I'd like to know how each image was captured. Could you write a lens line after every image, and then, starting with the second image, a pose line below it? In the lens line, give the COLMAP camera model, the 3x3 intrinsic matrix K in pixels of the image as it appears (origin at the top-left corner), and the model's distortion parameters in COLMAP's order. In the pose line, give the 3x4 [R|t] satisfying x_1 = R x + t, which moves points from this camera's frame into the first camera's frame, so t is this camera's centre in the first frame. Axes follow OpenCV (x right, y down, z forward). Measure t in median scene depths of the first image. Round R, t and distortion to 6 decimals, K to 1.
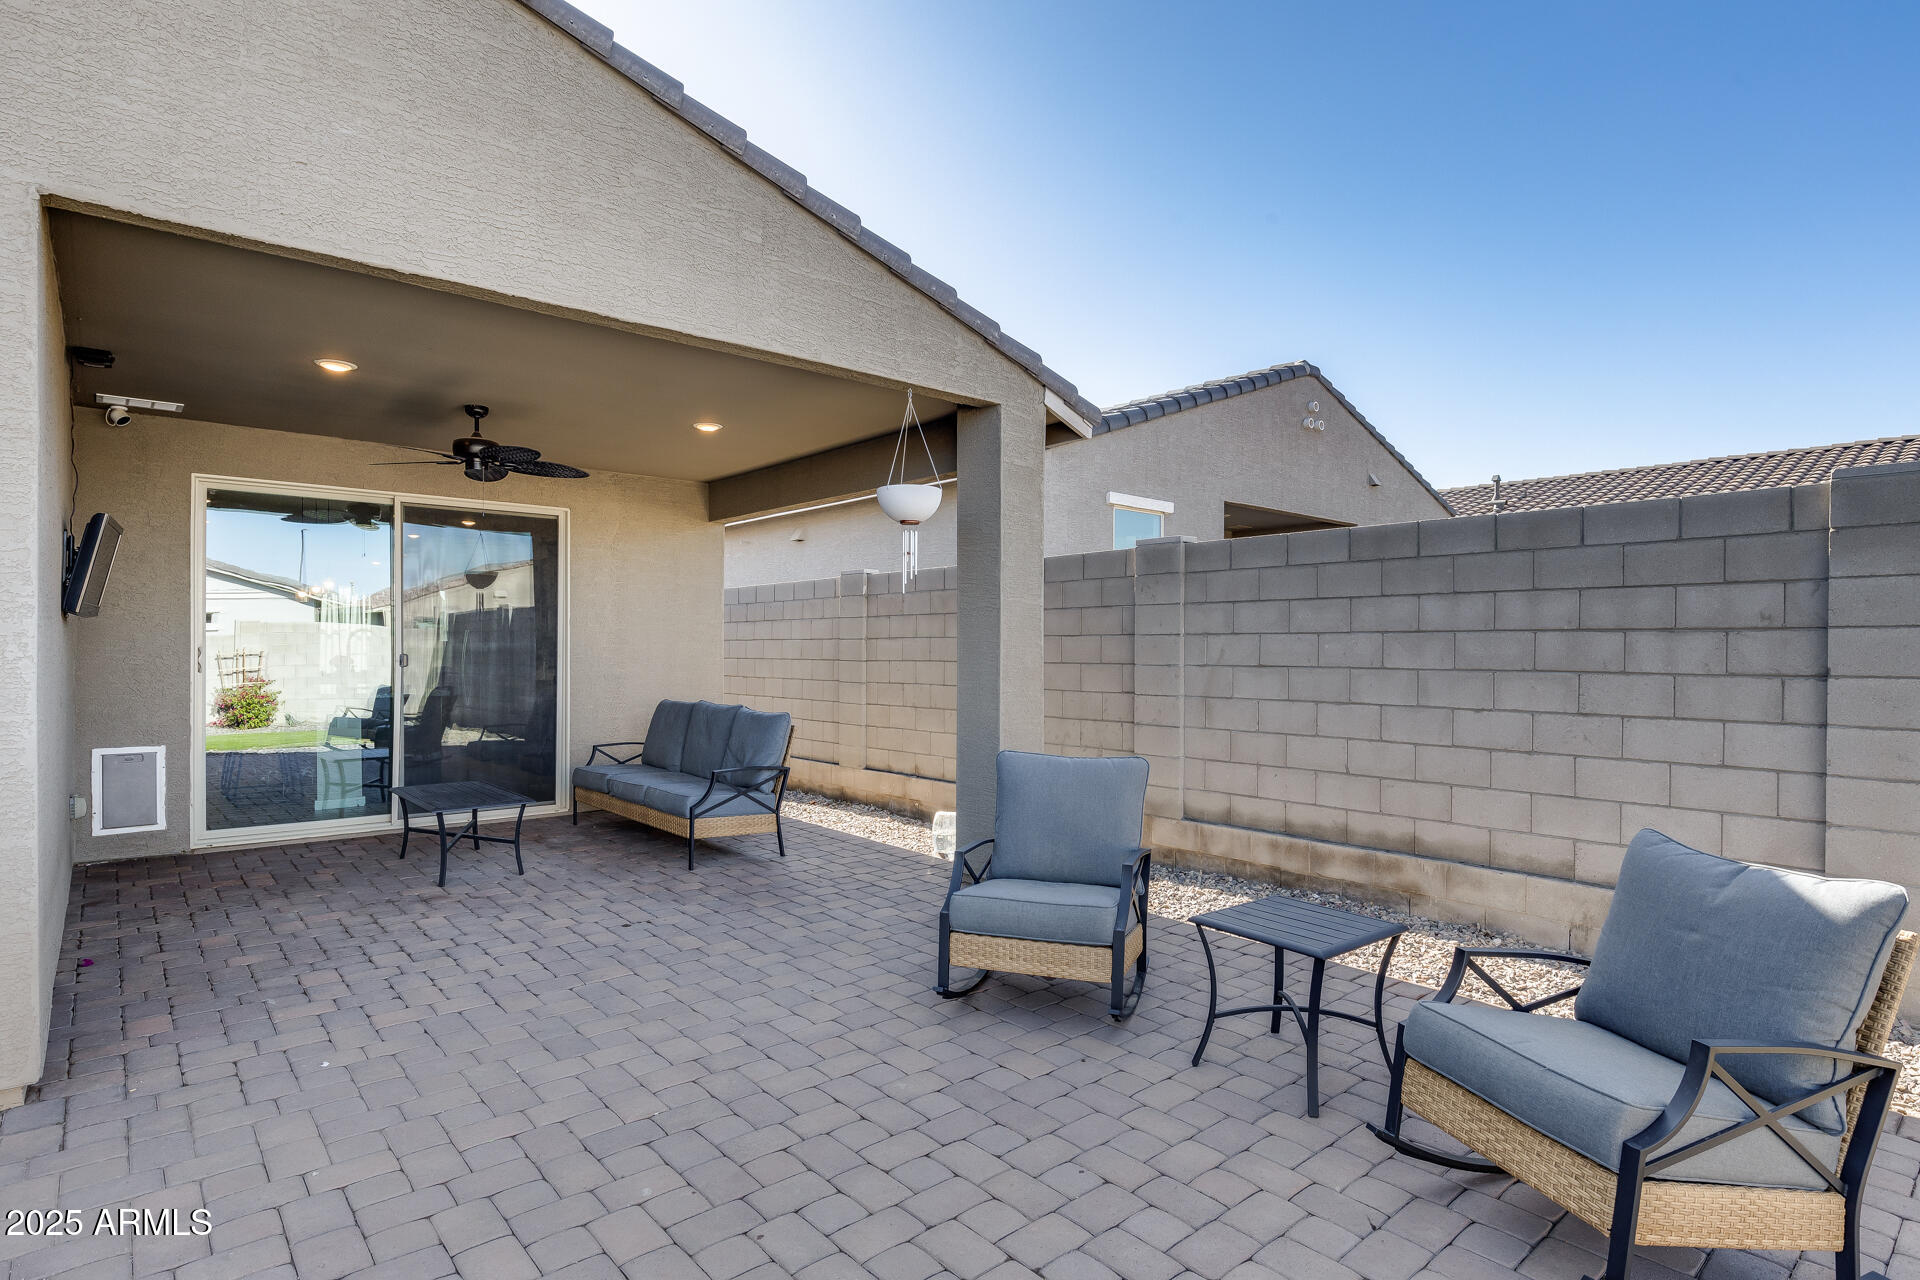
lens RADIAL K [[997.3, 0, 957.5], [0, 997.3, 663.5], [0, 0, 1]] dist [-0.009077, -0.000239]
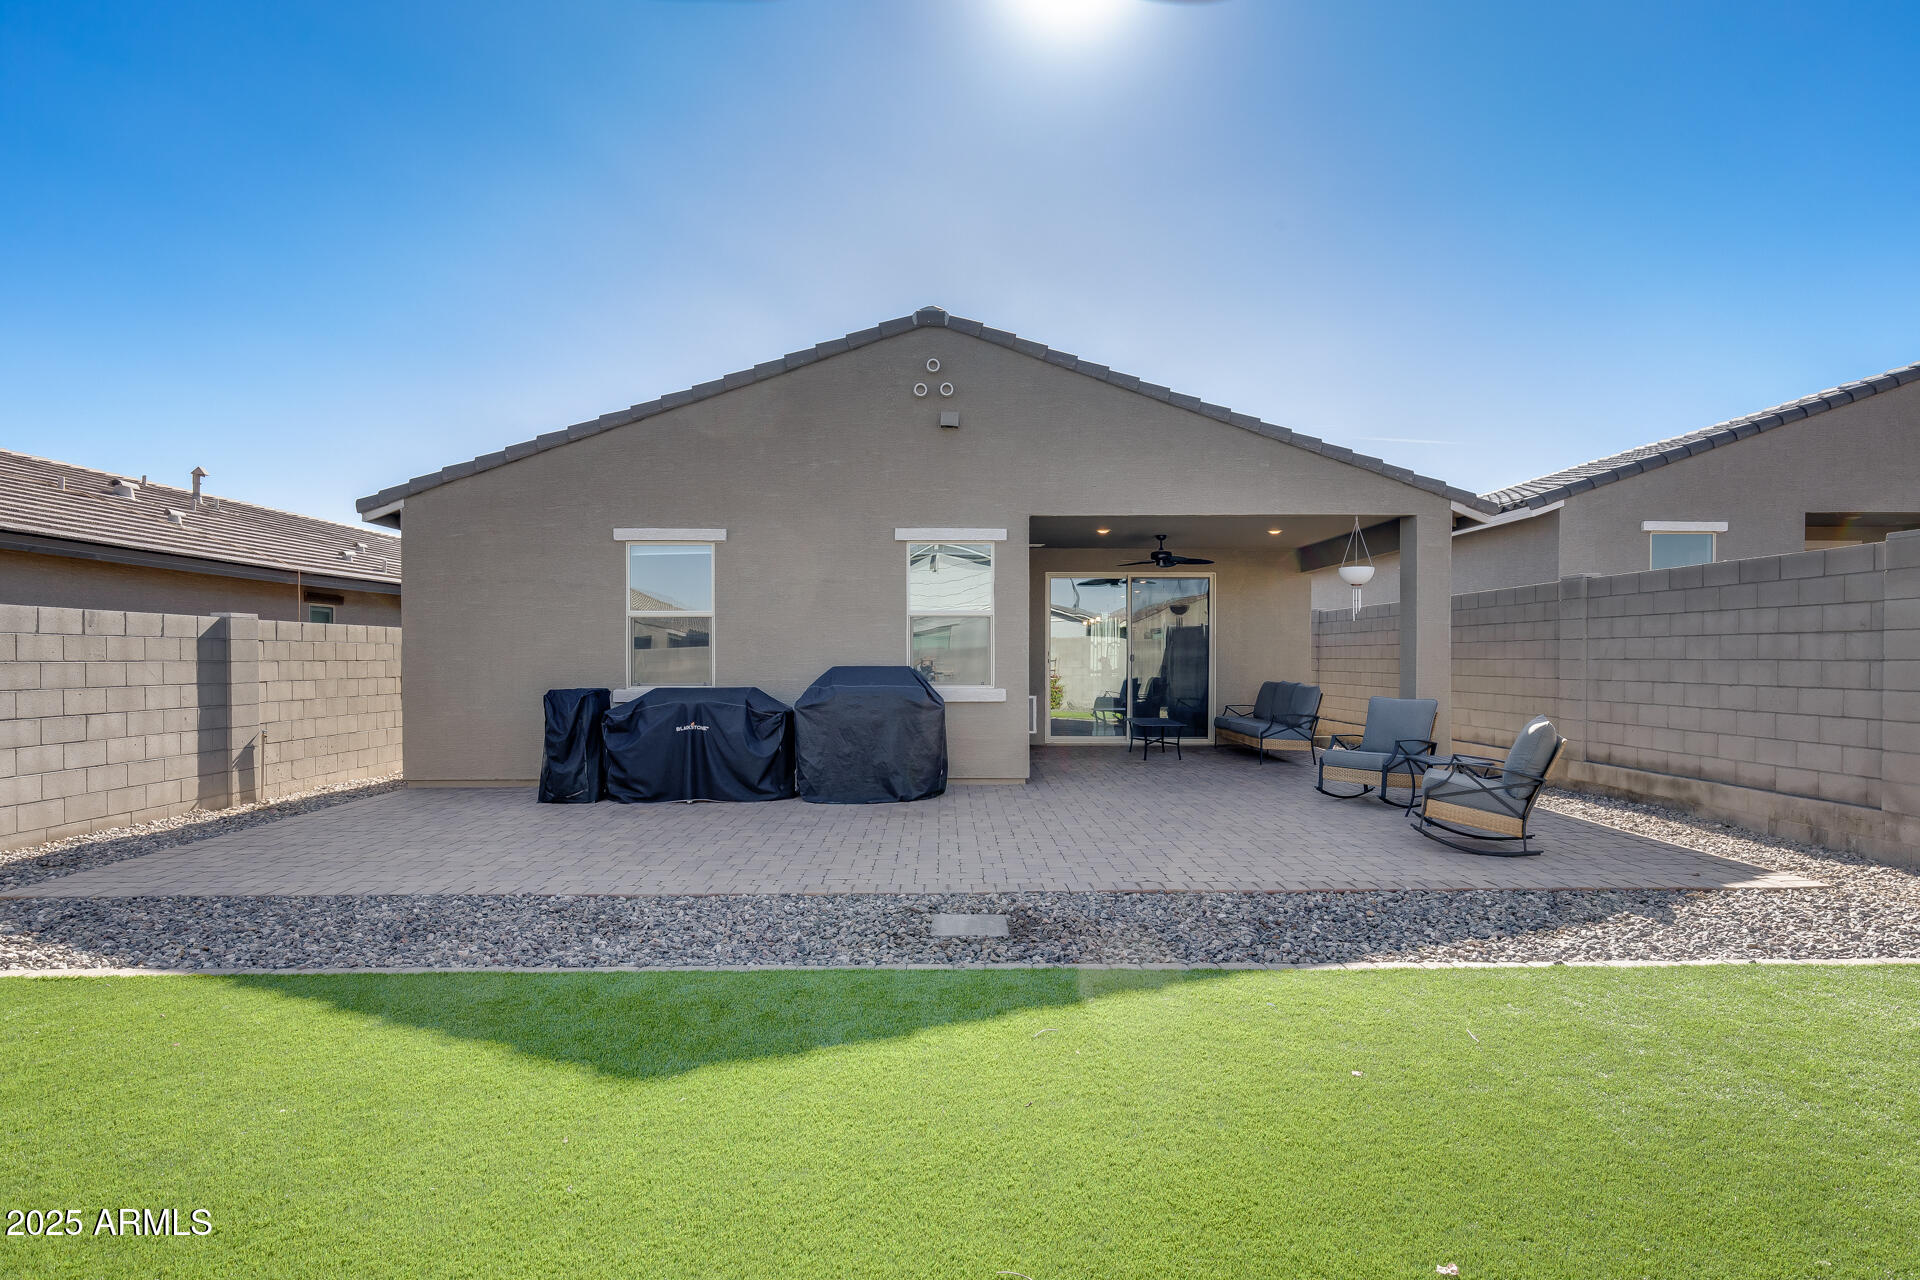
lens RADIAL K [[997.3, 0, 957.5], [0, 997.3, 663.5], [0, 0, 1]] dist [-0.009077, -0.000239]
pose [[0.766255, -0.000404, -0.642537, 0.508444], [-0.005022, 0.999965, -0.006618, 0.025349], [0.642517, 0.008298, 0.766226, -0.834724]]
